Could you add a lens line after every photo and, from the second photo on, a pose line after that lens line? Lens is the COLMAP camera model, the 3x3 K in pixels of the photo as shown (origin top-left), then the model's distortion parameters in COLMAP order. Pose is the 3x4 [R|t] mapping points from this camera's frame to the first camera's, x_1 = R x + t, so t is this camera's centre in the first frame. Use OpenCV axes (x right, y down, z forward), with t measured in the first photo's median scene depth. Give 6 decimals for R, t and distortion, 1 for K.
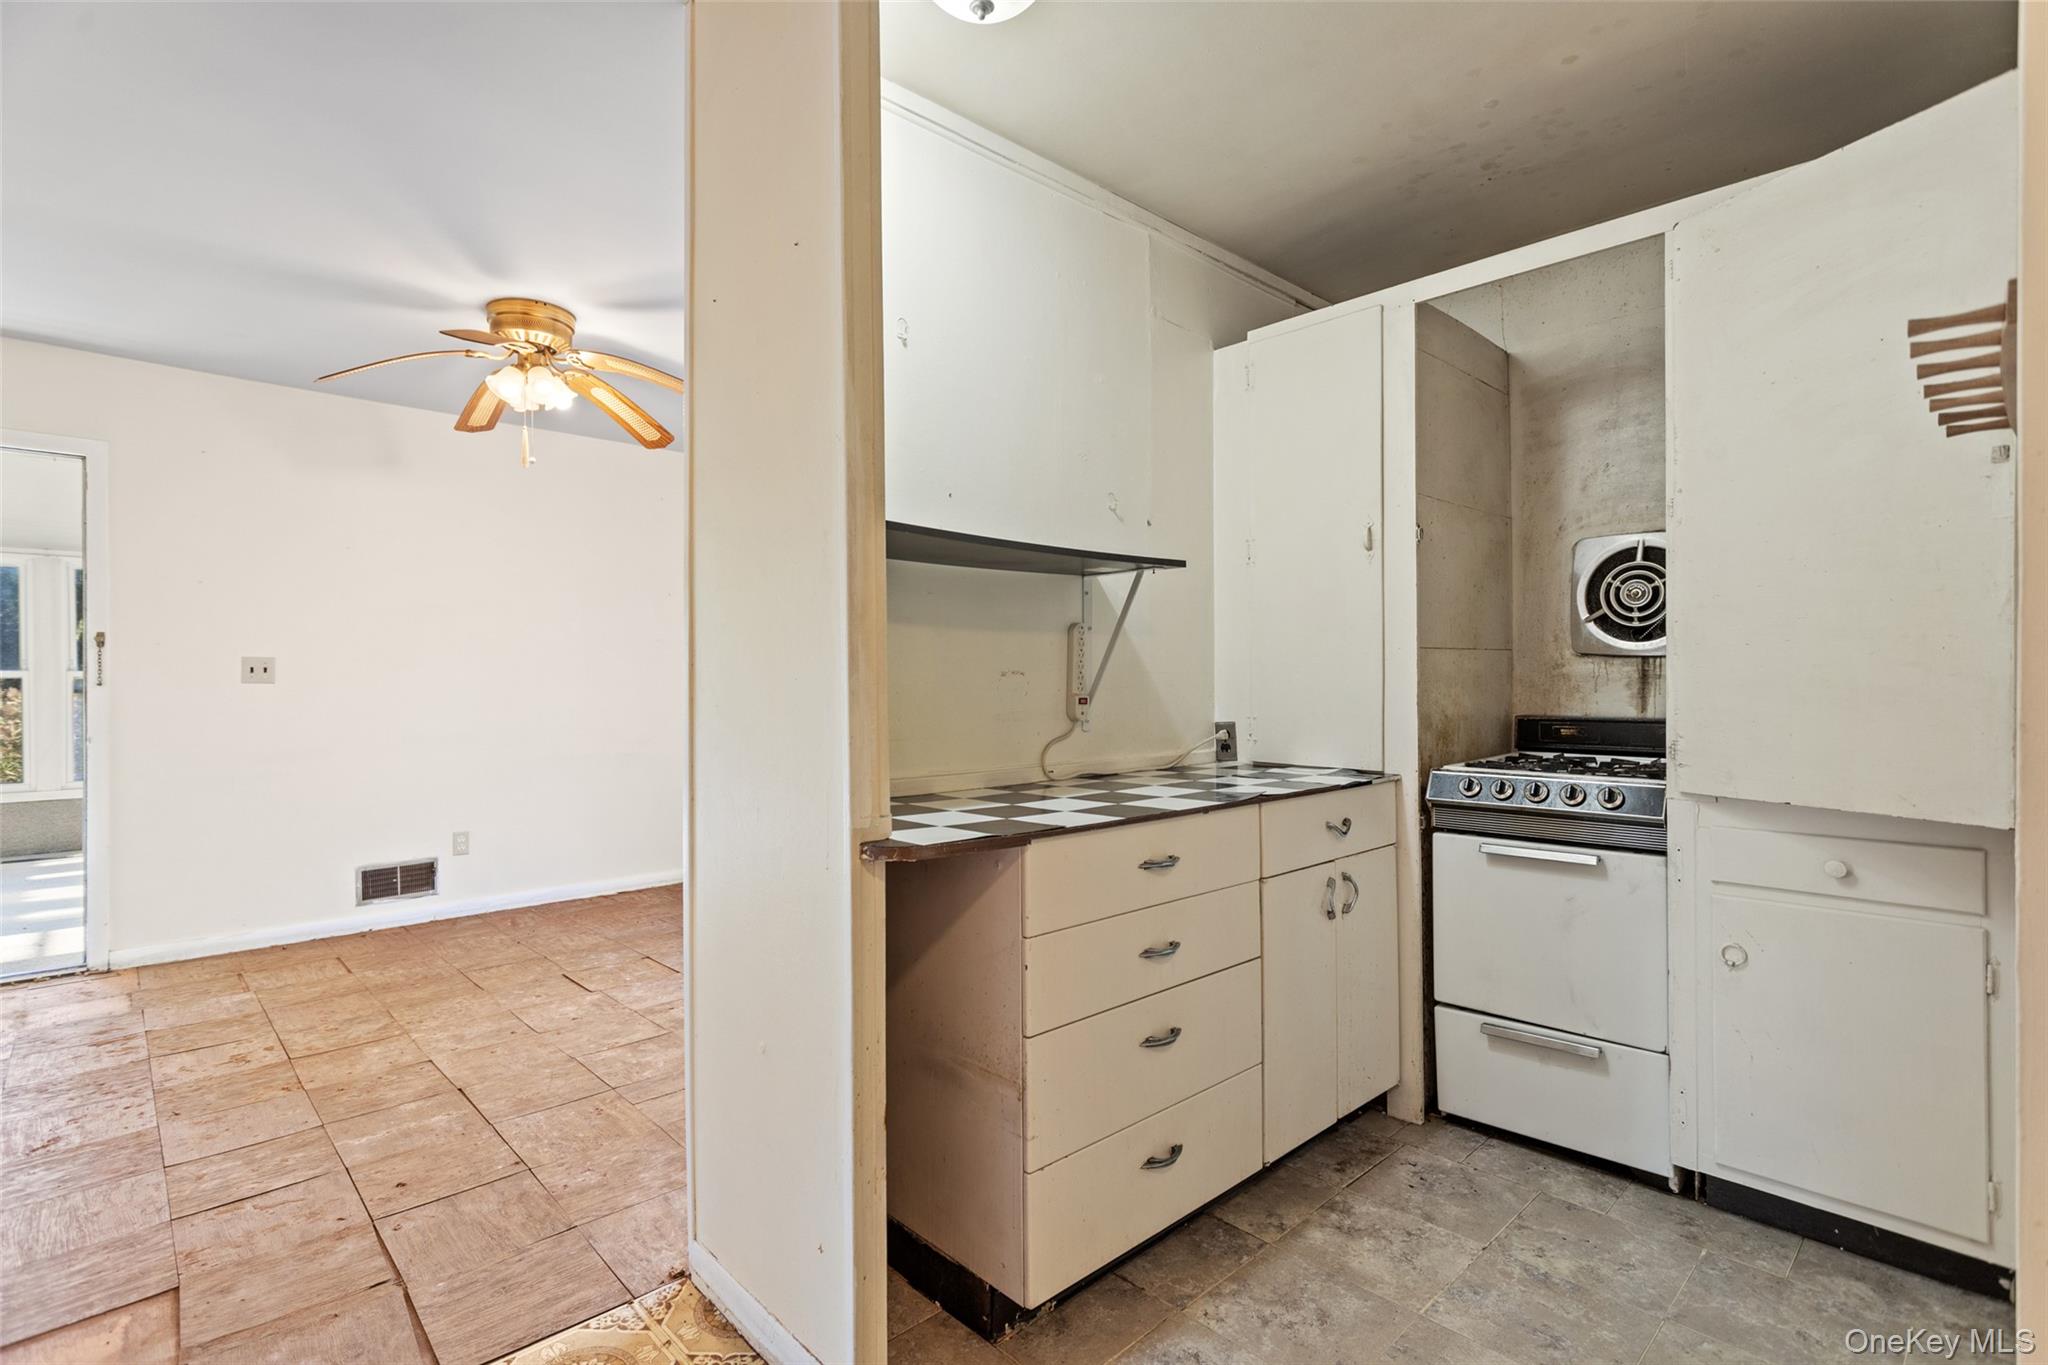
lens RADIAL K [[971.0, 0, 1021.1], [0, 971.0, 683.0], [0, 0, 1]] dist [0.003849, -0.000093]
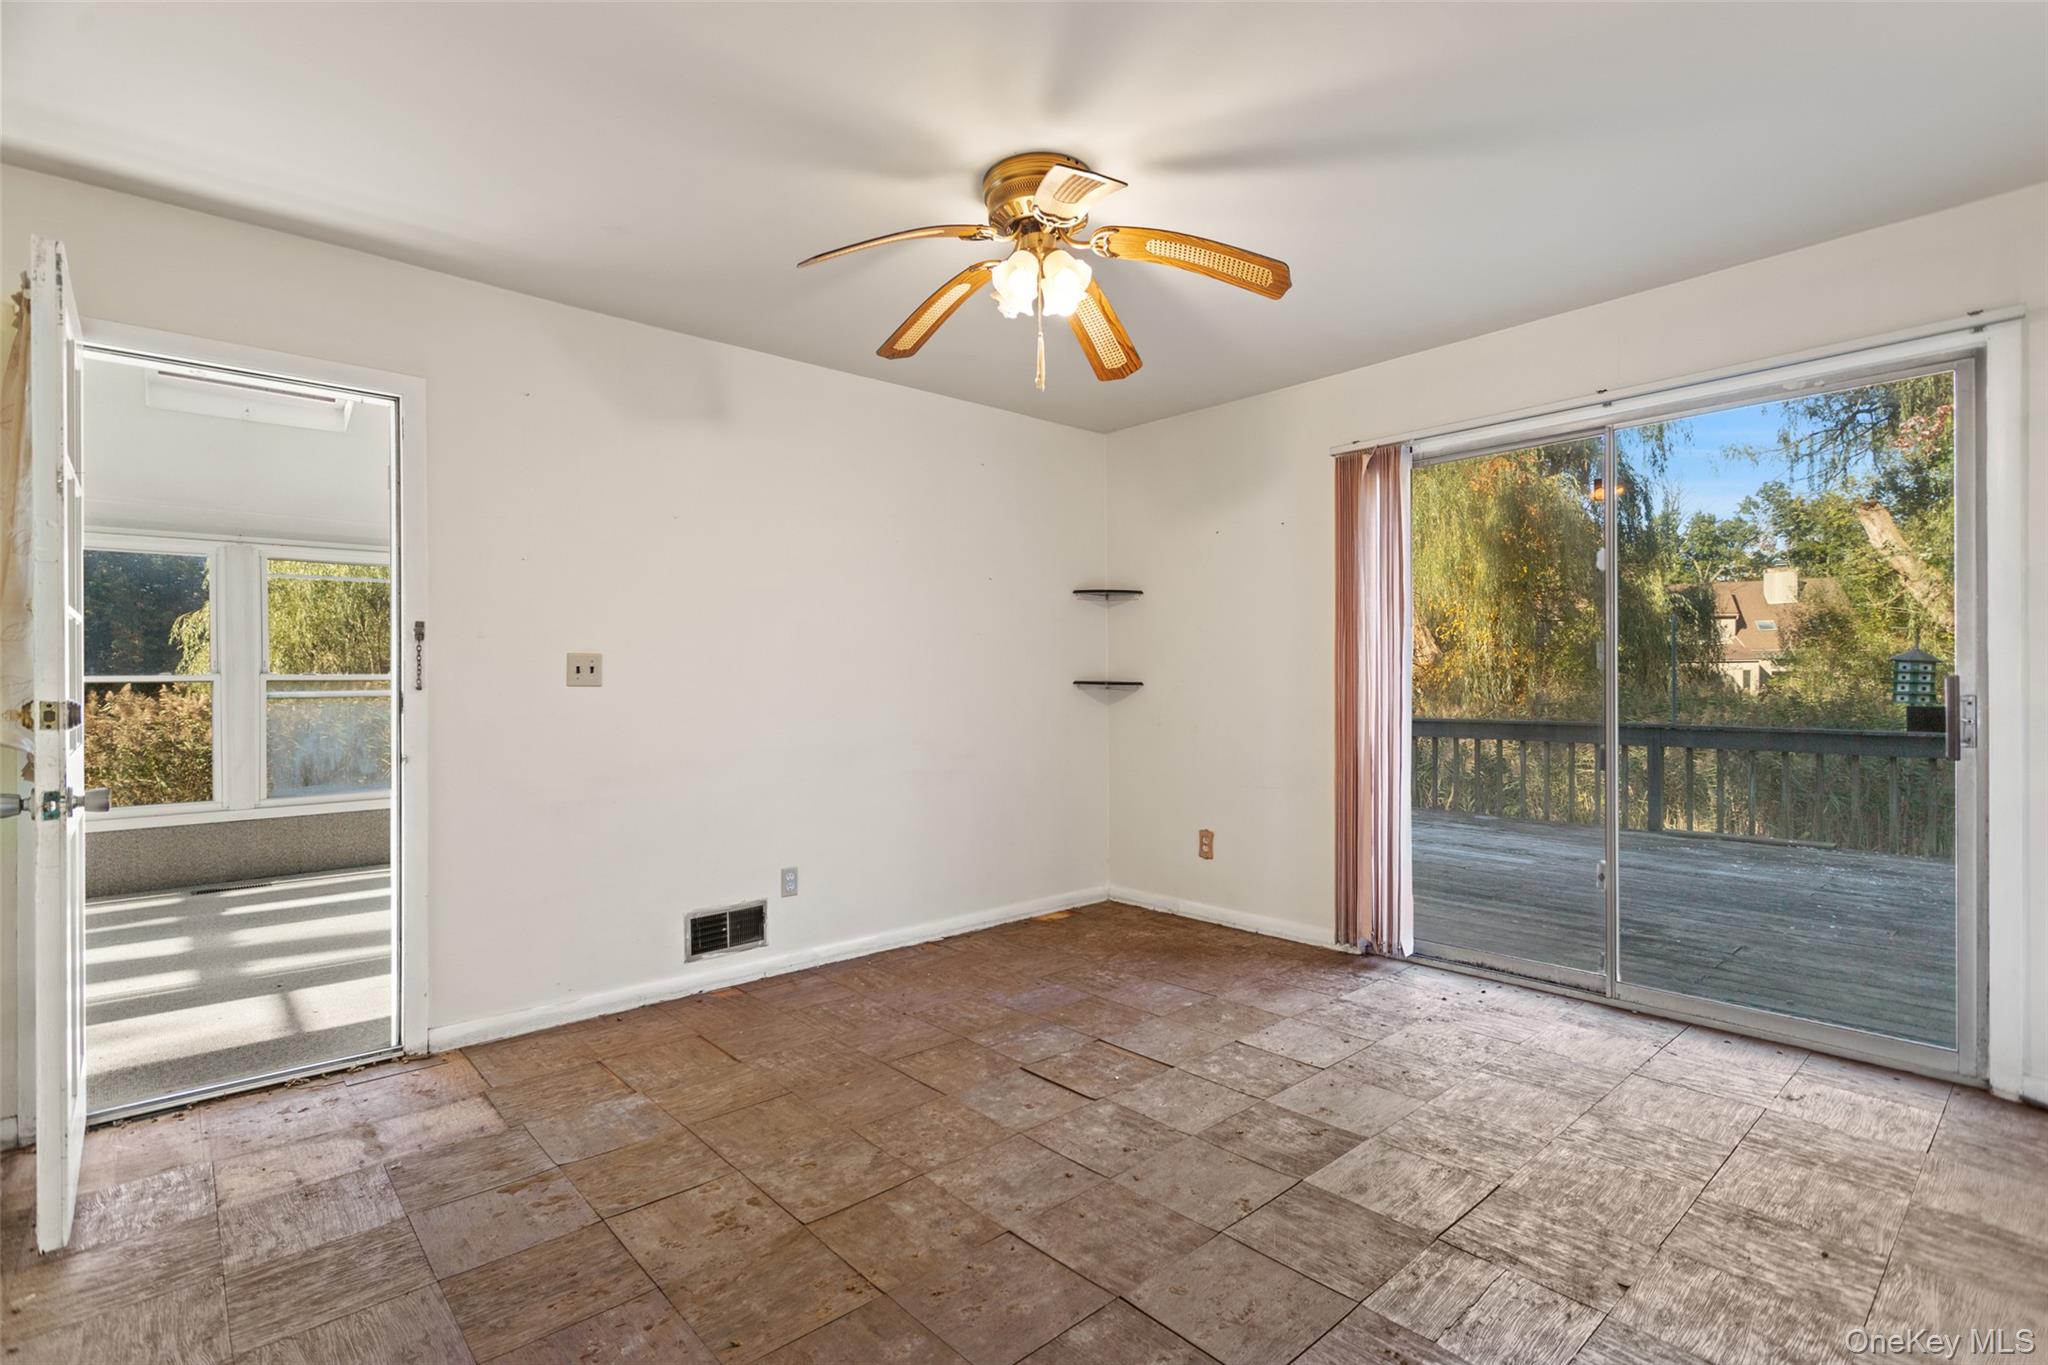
lens RADIAL K [[971.0, 0, 1020.6], [0, 971.0, 680.8], [0, 0, 1]] dist [0.003849, -0.000093]
pose [[0.999481, -0.004051, -0.031959, -0.460194], [0.003967, 0.999989, -0.002693, -0.000804], [0.031970, 0.002565, 0.999486, 0.247633]]
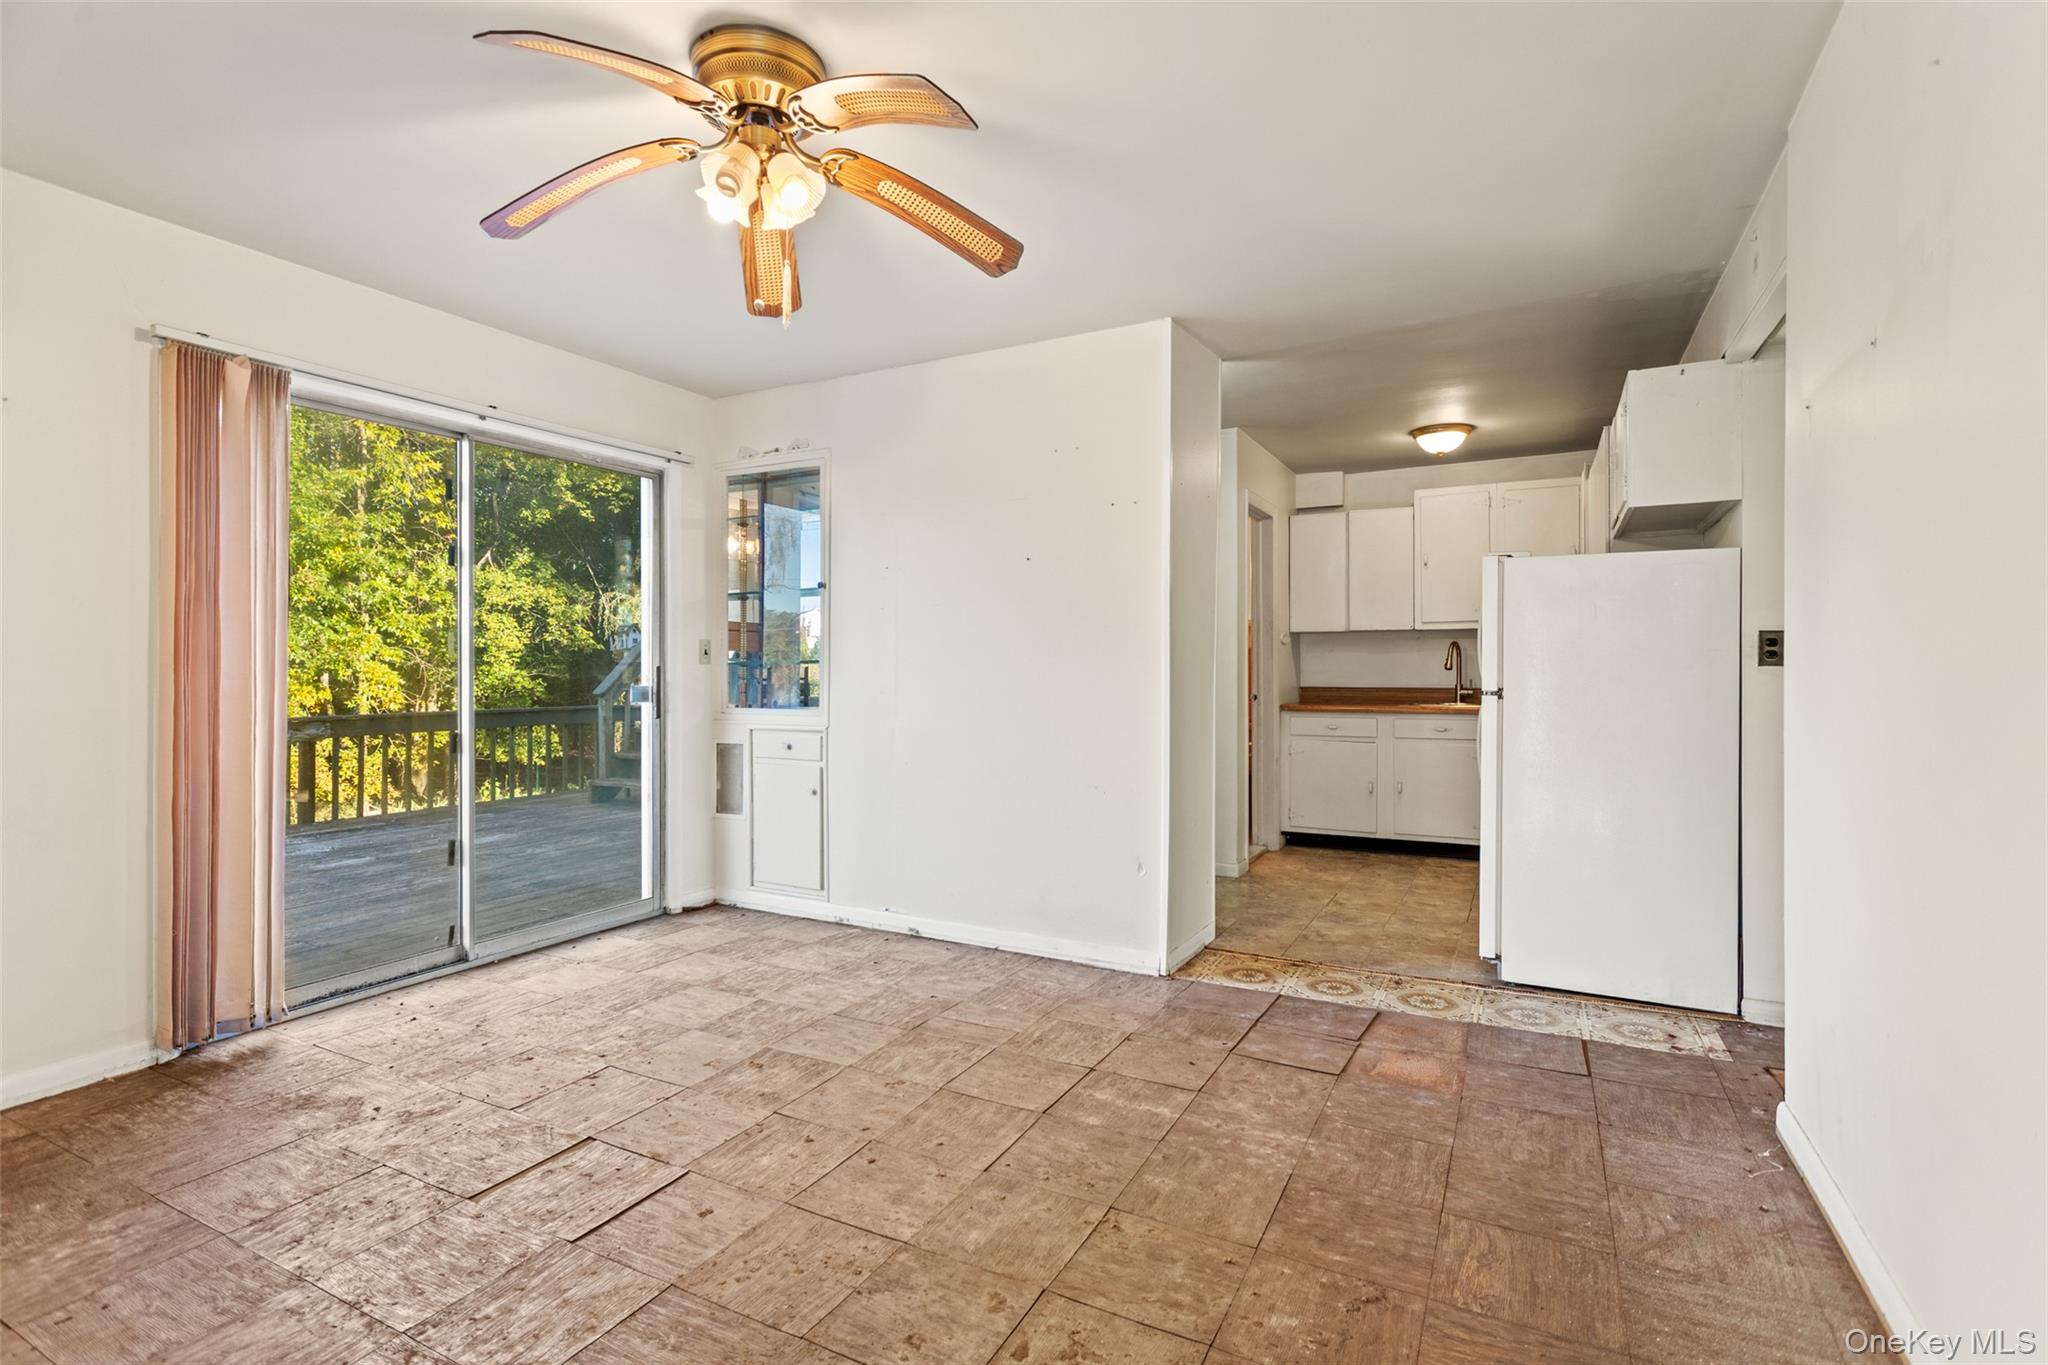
lens RADIAL K [[971.0, 0, 1010.1], [0, 971.0, 670.8], [0, 0, 1]] dist [0.003849, -0.000093]
pose [[-0.311526, 0.000176, 0.950238, -1.058647], [0.005959, 0.999981, 0.001769, 0.001822], [-0.950219, 0.006213, -0.311521, 0.969745]]
